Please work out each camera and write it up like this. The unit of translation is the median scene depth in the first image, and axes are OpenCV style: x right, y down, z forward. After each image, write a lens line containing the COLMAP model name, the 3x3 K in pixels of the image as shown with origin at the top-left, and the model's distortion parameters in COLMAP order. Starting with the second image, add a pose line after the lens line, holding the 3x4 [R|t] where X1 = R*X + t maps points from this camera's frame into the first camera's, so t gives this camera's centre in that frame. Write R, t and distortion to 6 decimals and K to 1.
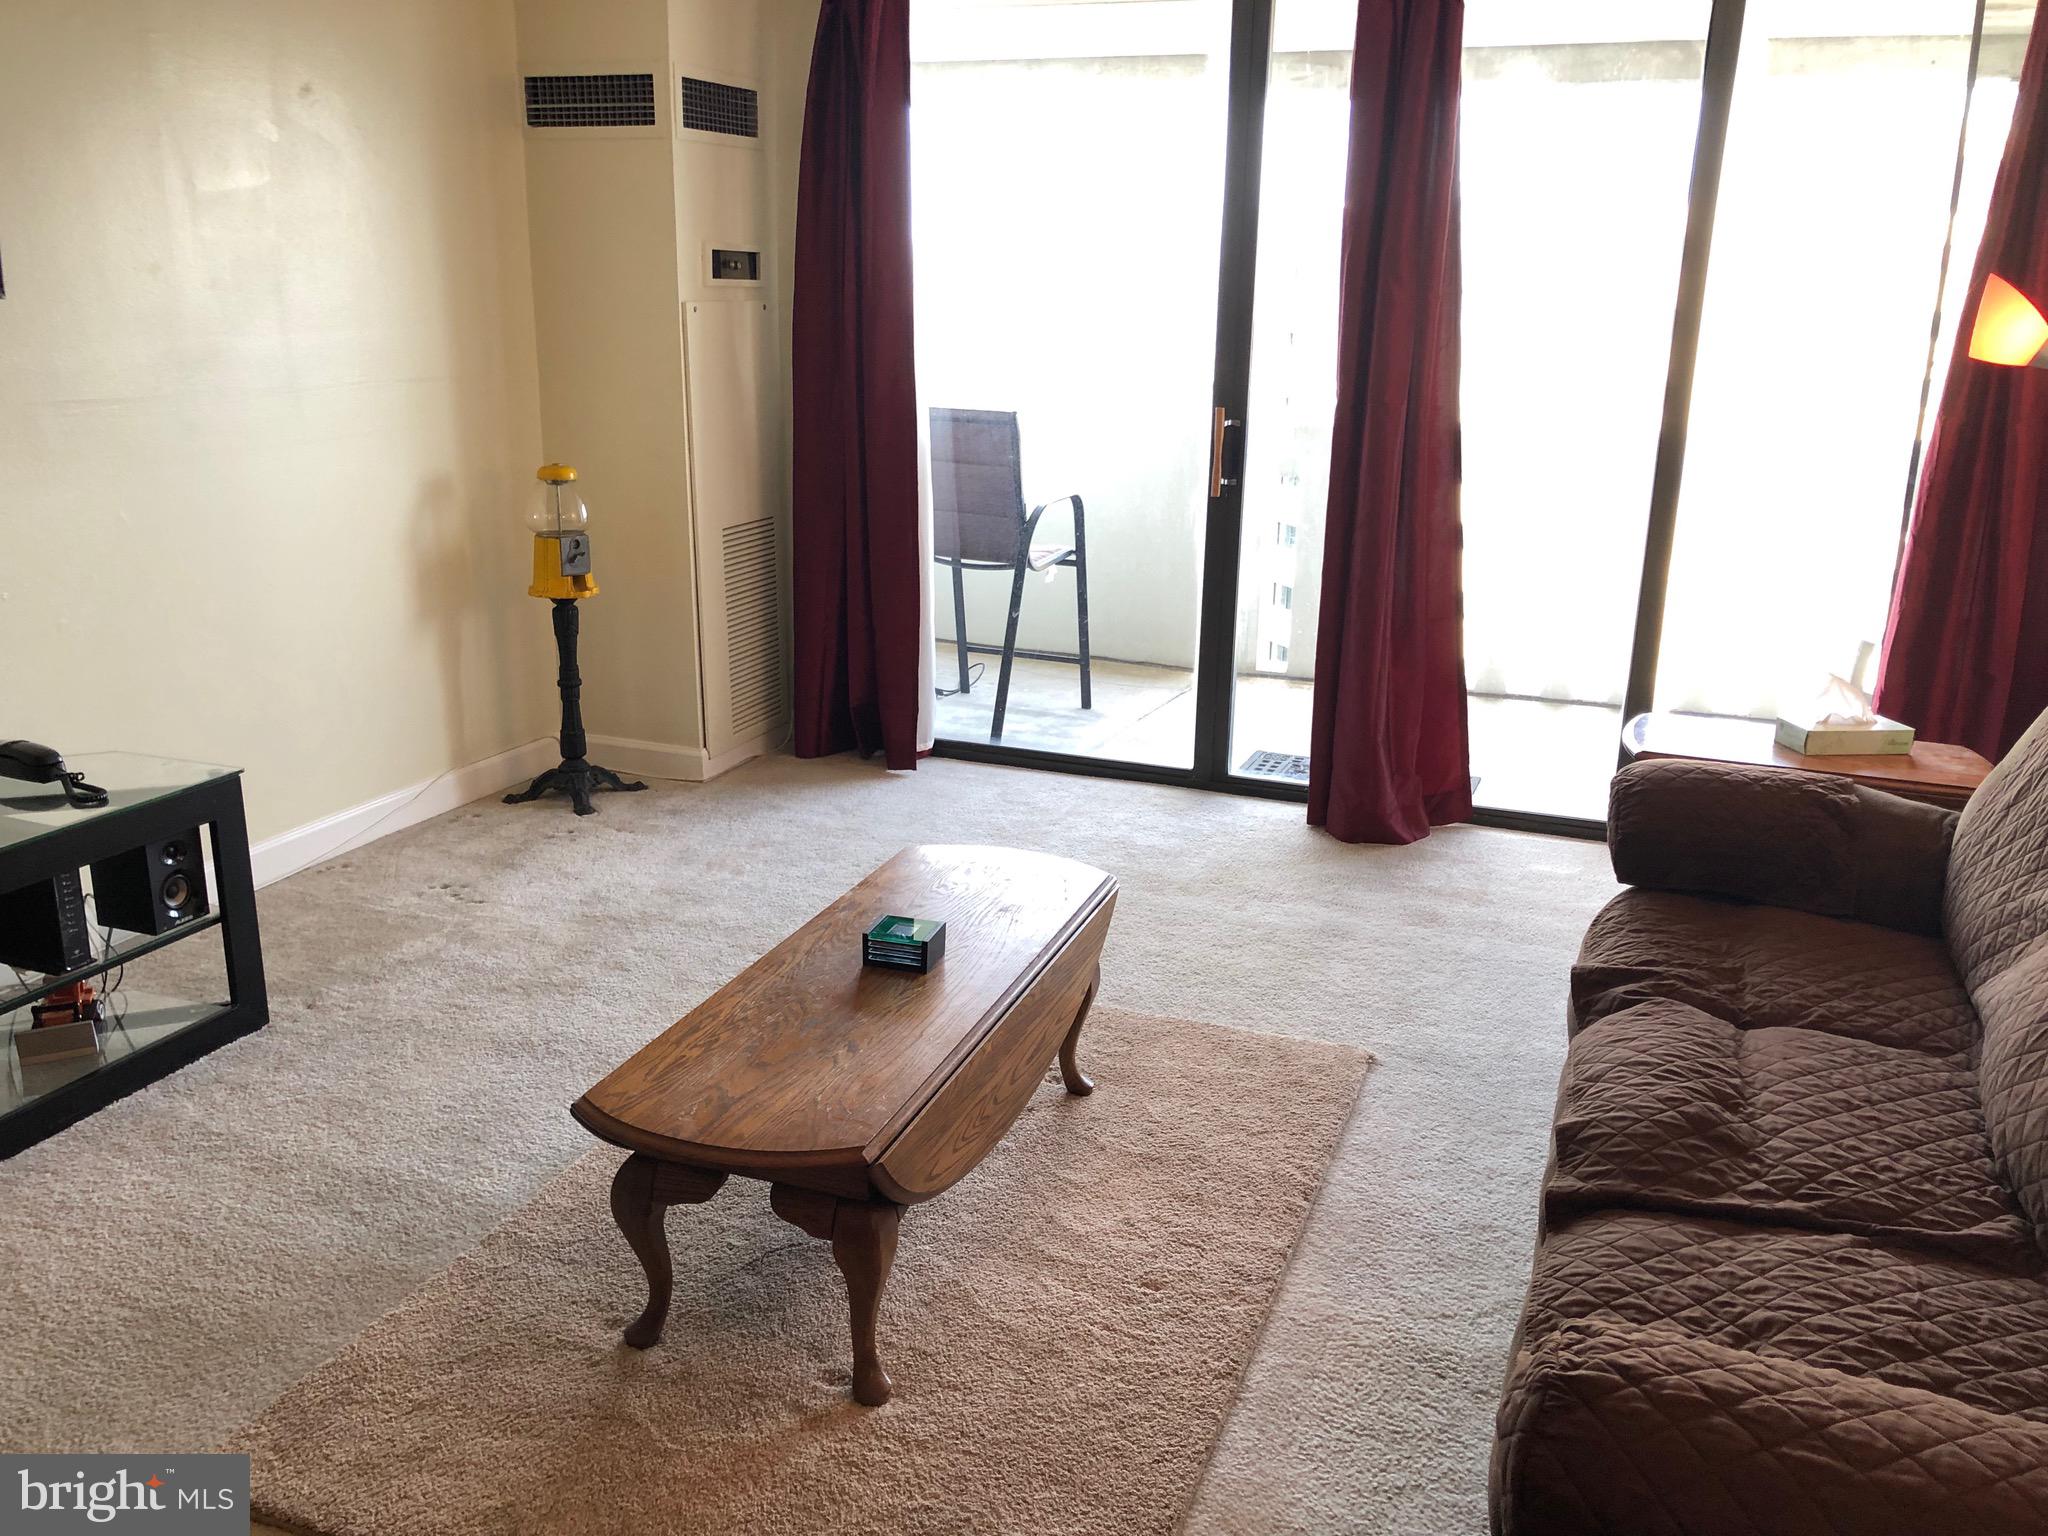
lens RADIAL K [[1622.5, 0, 1092.5], [0, 1622.5, 733.2], [0, 0, 1]] dist [0.090644, -0.113971]
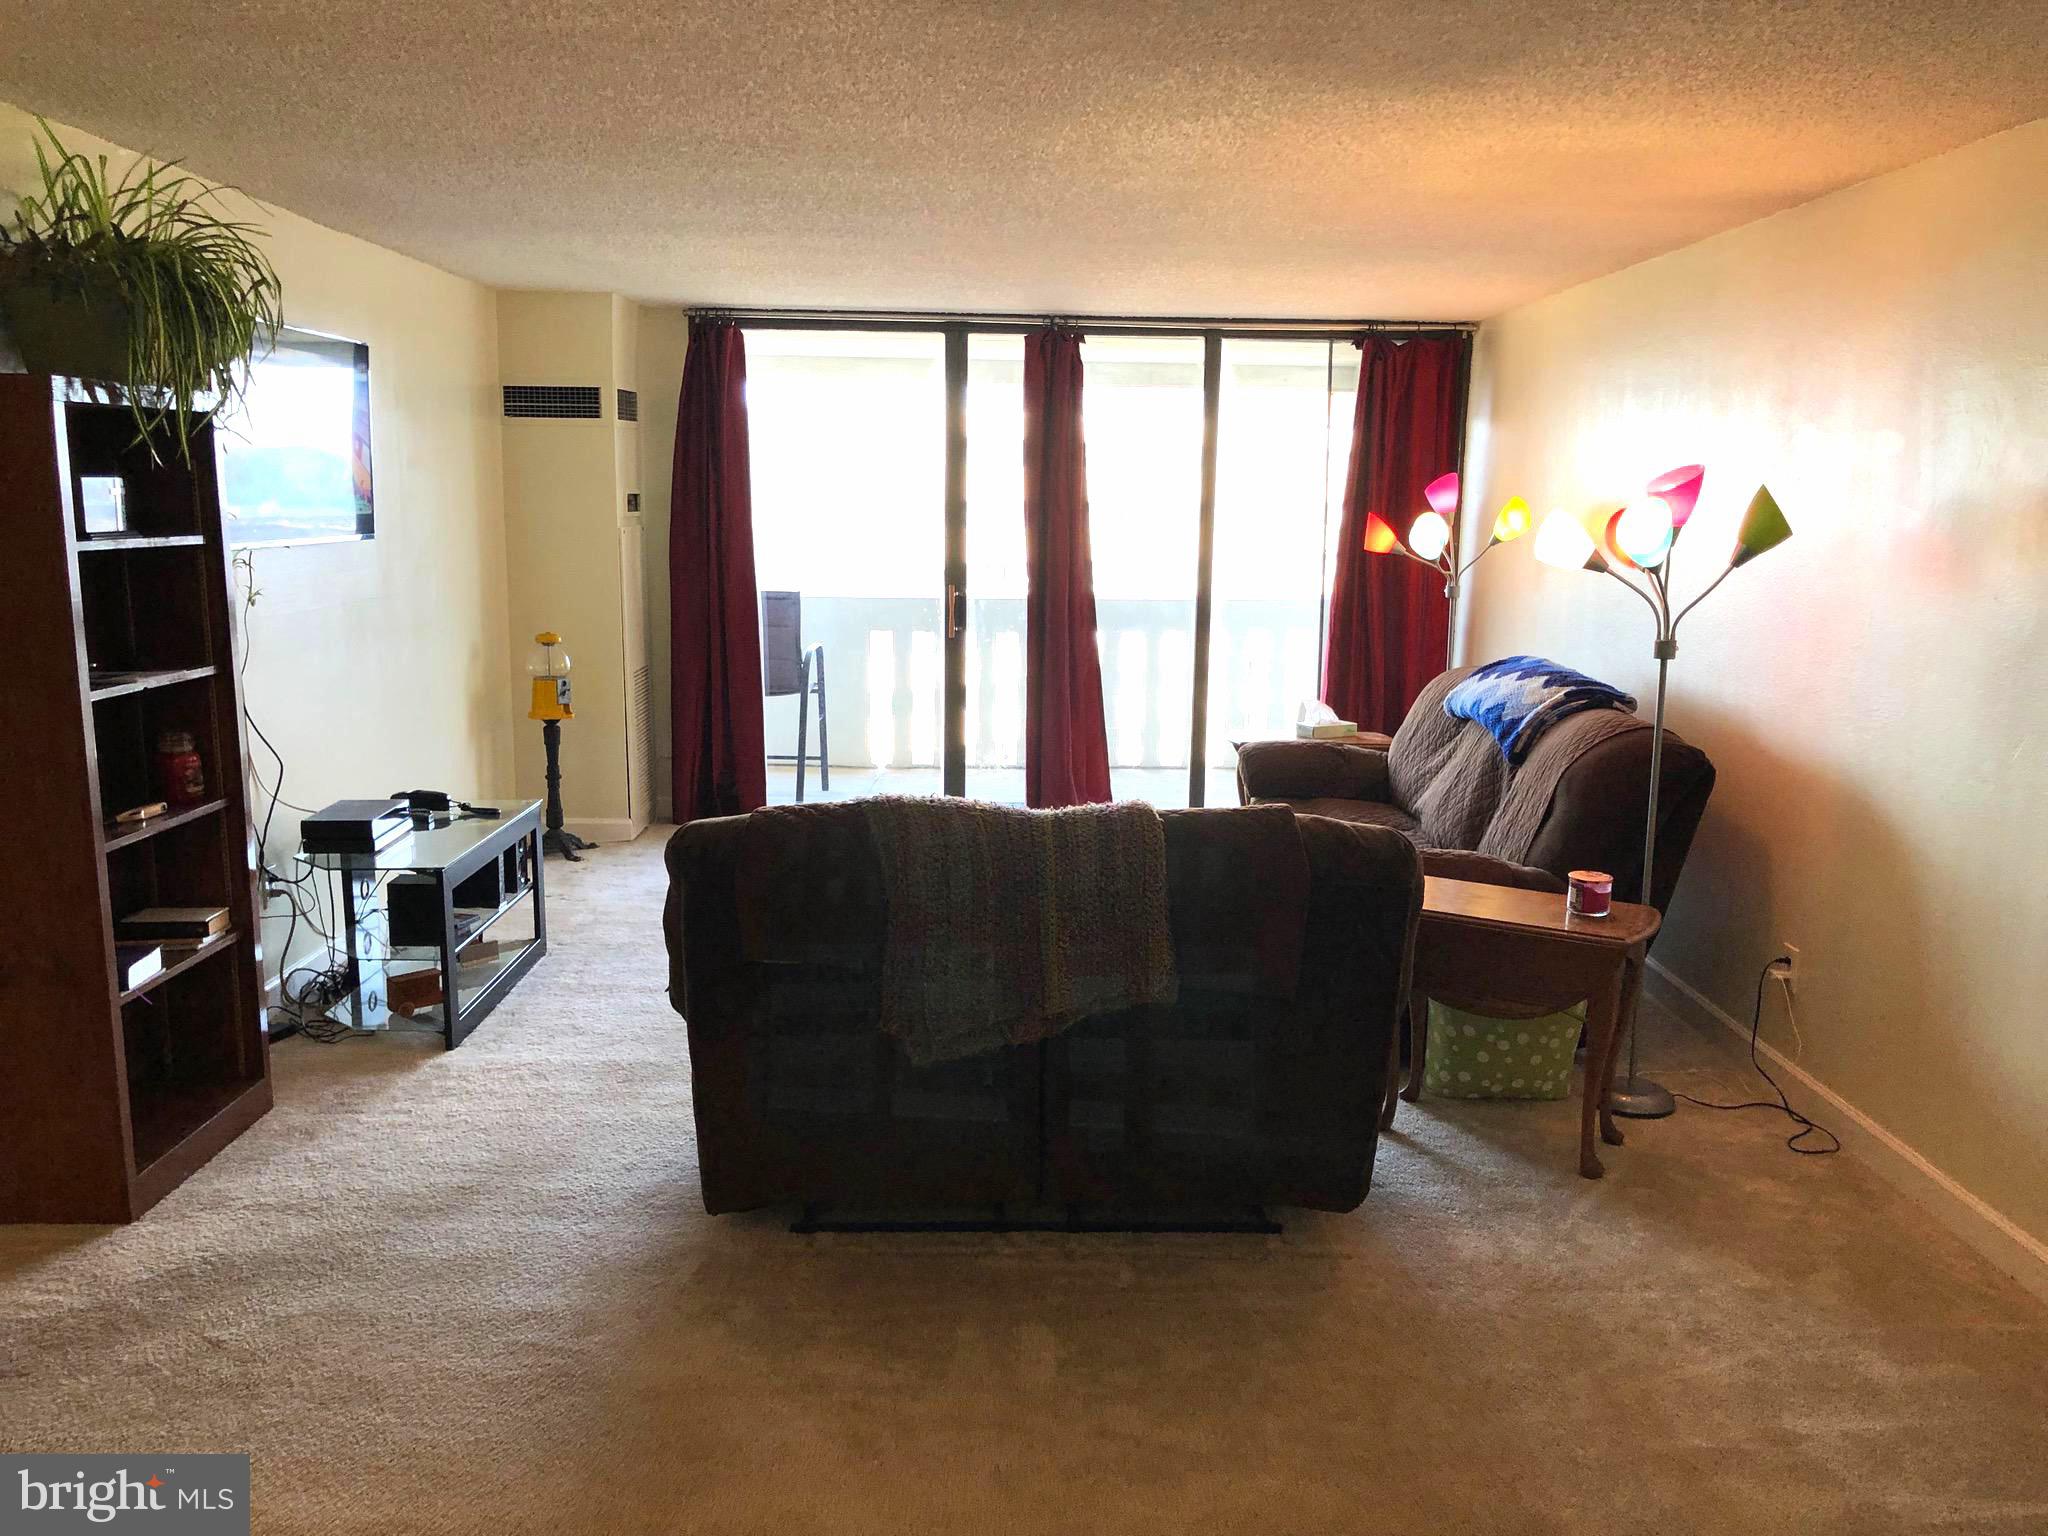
lens RADIAL K [[1653.7, 0, 1053.3], [0, 1653.7, 783.2], [0, 0, 1]] dist [0.036448, -0.003208]
pose [[0.929540, -0.072489, 0.361526, -0.488363], [0.102106, 0.992746, -0.063476, 0.129718], [-0.354303, 0.095918, 0.930199, -0.633112]]
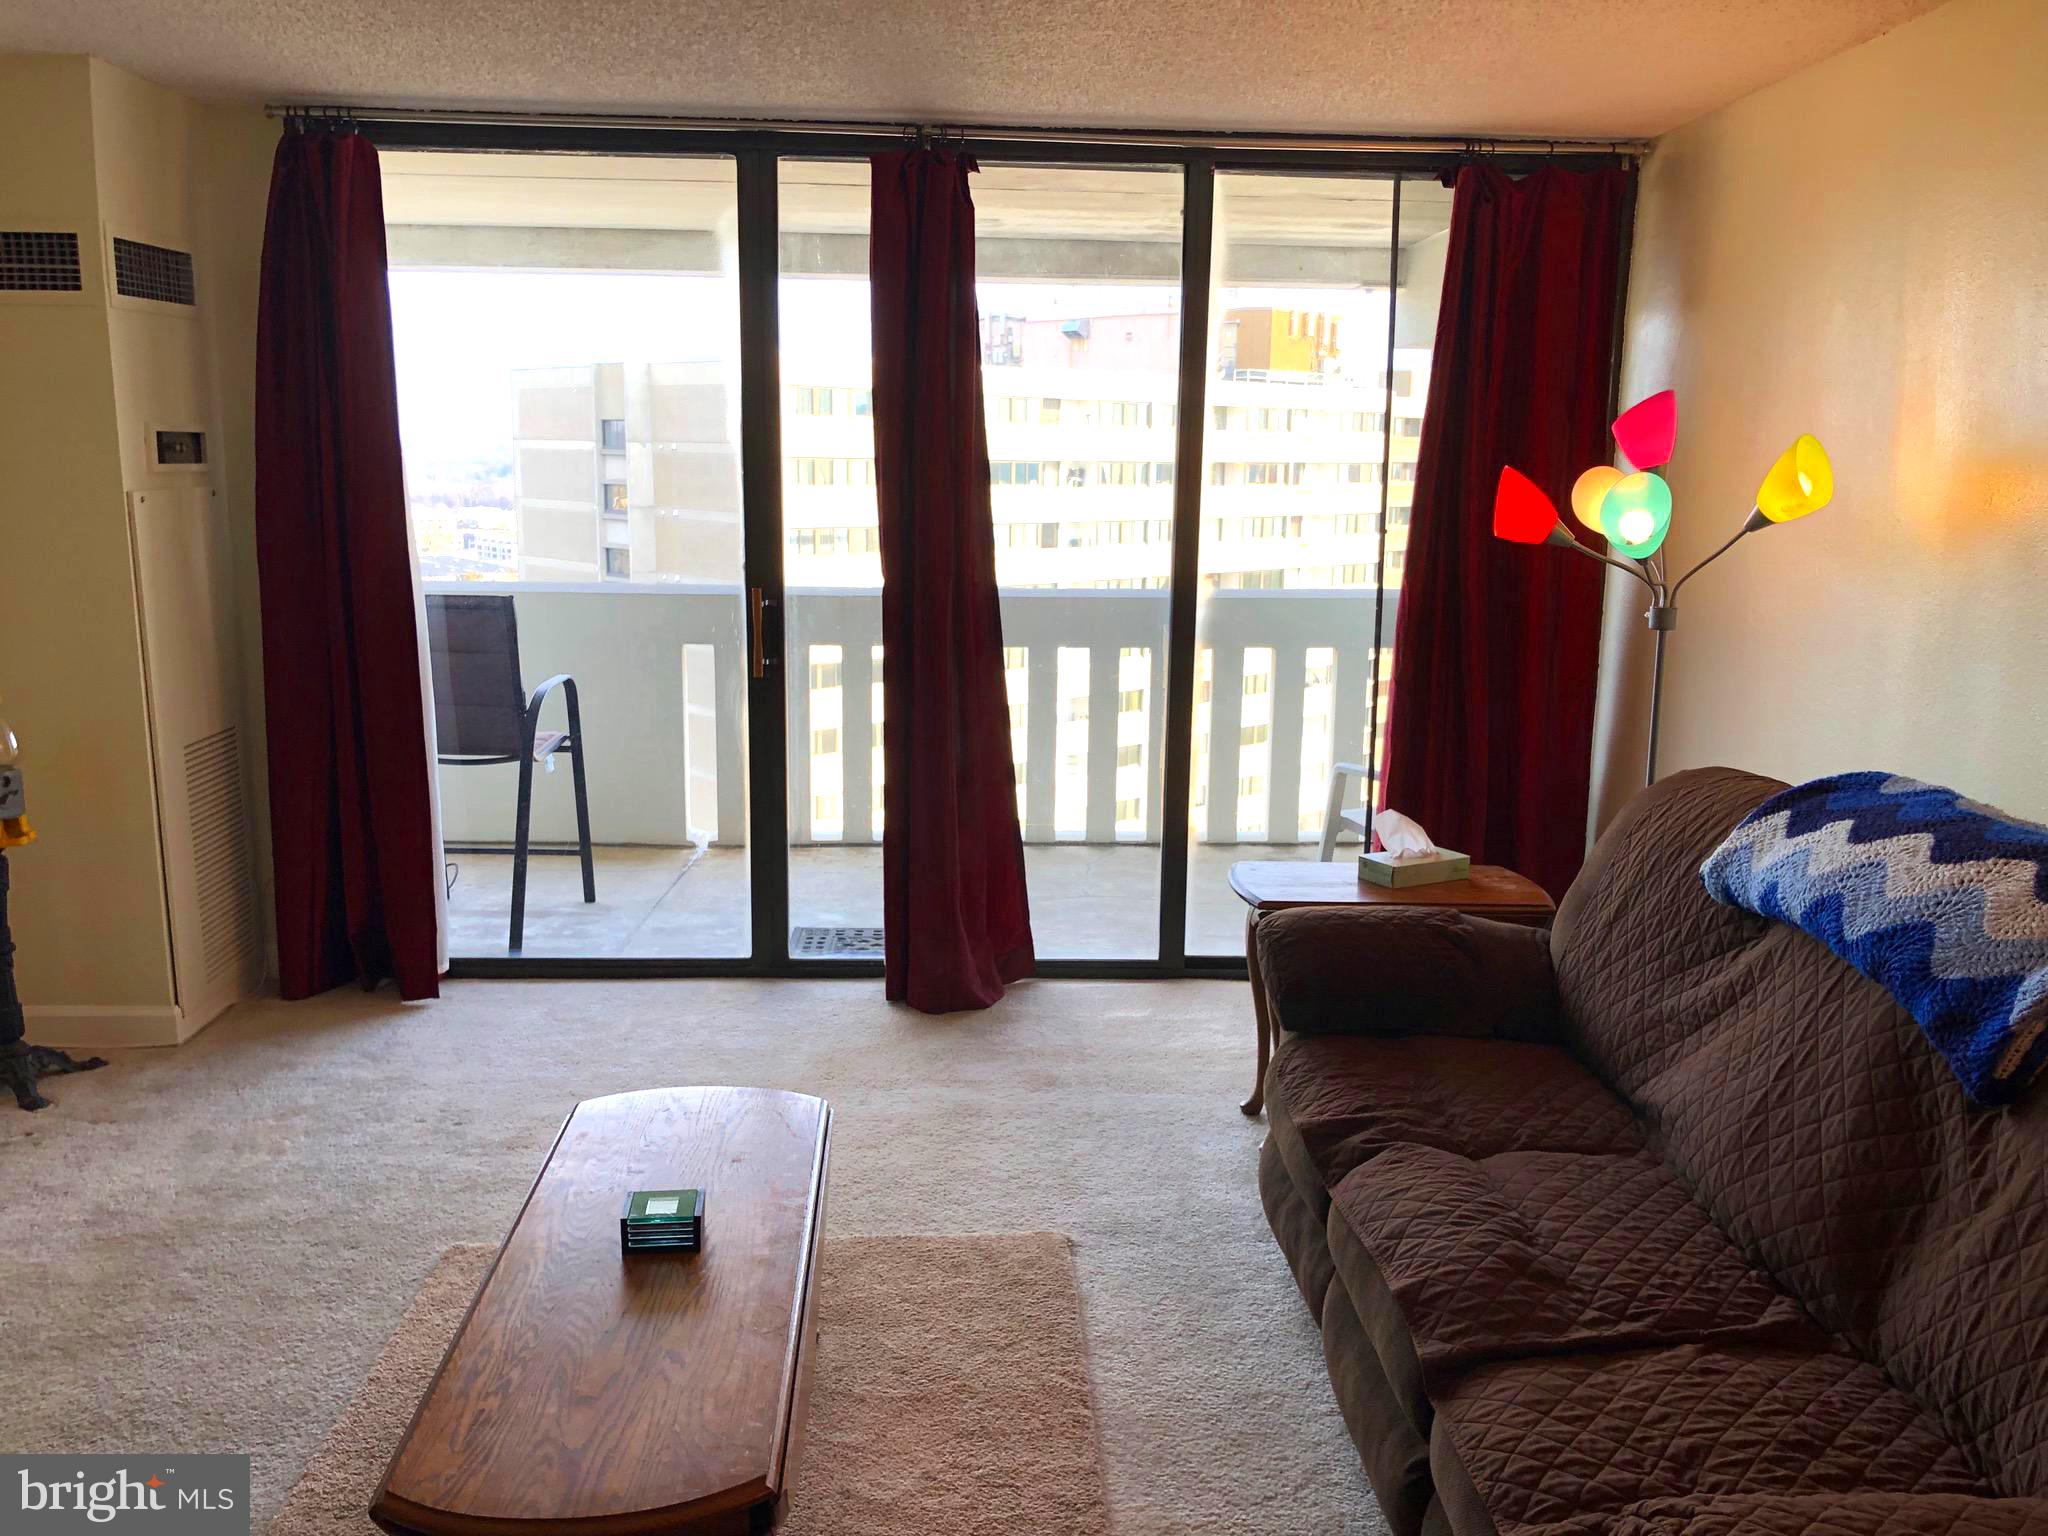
lens RADIAL K [[1622.8, 0, 1029.2], [0, 1622.8, 755.3], [0, 0, 1]] dist [0.026620, -0.007516]
pose [[0.927510, -0.077653, 0.365643, -0.145800], [0.102937, 0.993423, -0.050138, -0.036140], [-0.359344, 0.084142, 0.929404, 0.048152]]
